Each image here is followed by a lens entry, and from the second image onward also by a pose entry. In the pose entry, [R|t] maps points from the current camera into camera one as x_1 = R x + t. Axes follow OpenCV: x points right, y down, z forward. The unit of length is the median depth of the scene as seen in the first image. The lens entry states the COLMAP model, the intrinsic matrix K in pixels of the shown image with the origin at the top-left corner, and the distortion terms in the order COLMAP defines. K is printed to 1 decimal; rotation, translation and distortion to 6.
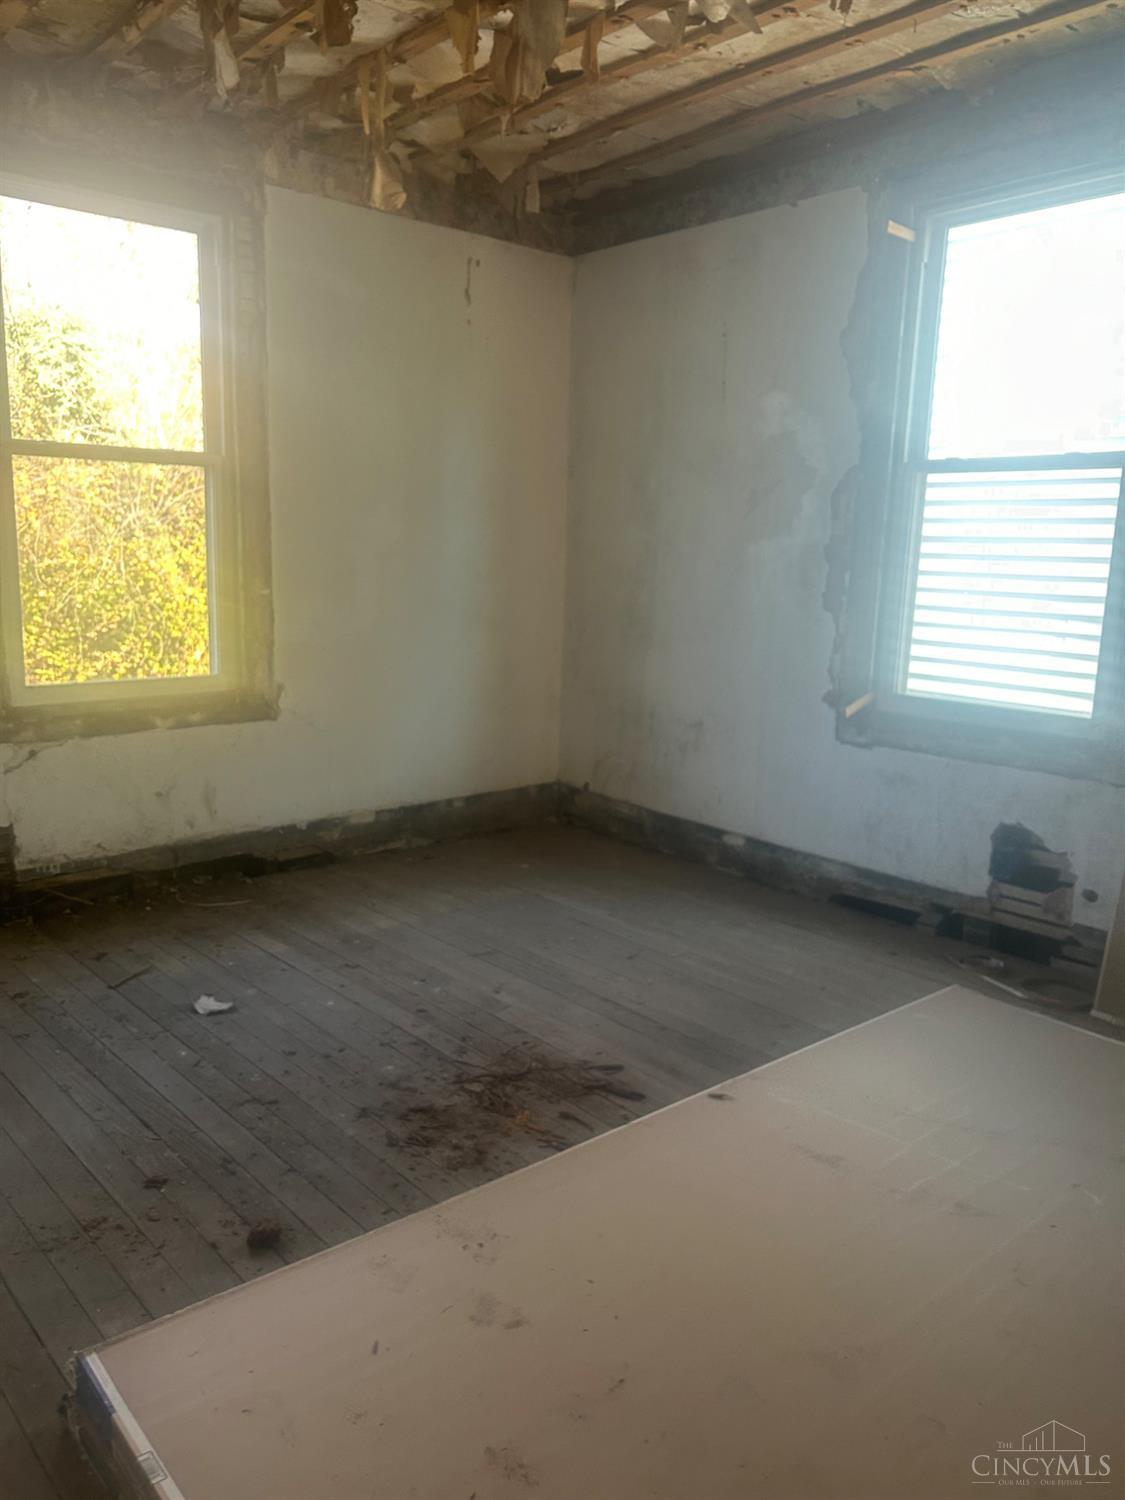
lens RADIAL K [[1147.8, 0, 547.4], [0, 1147.8, 754.0], [0, 0, 1]] dist [0.054468, -0.058968]
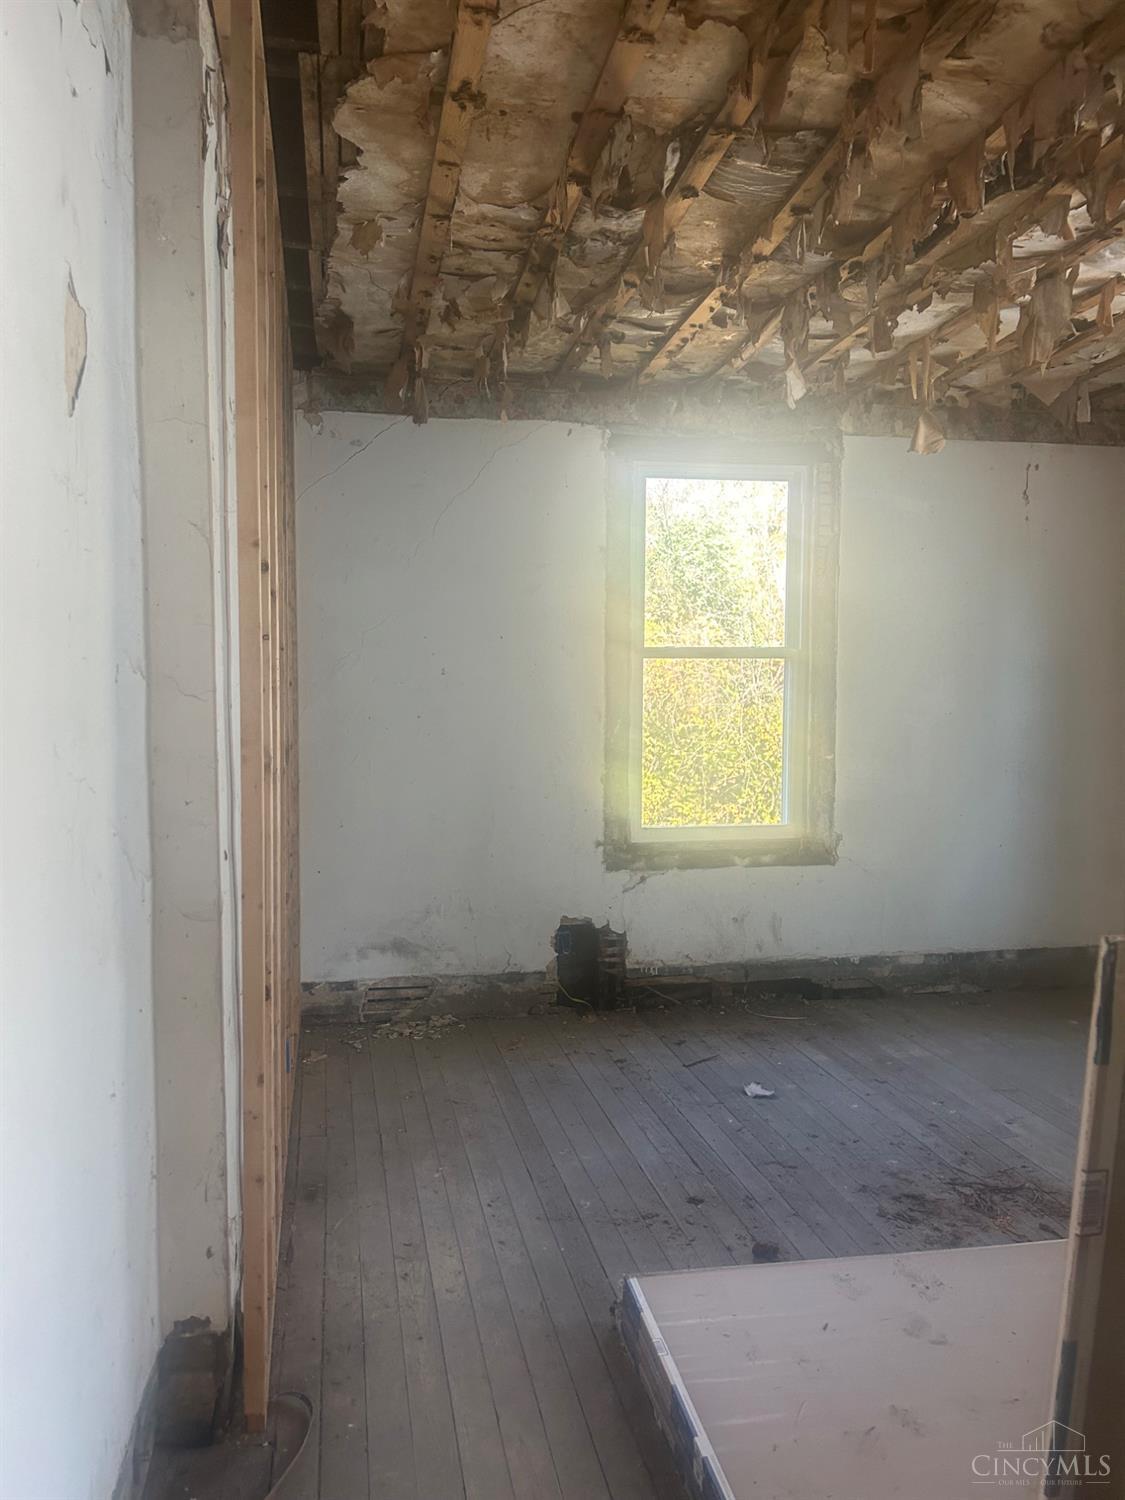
lens RADIAL K [[1147.8, 0, 569.3], [0, 1147.8, 758.8], [0, 0, 1]] dist [0.054468, -0.058968]
pose [[0.873102, 0.008435, -0.487465, 0.117002], [-0.072033, 0.991109, -0.111868, 0.016500], [0.482188, 0.132785, 0.865946, -0.188483]]
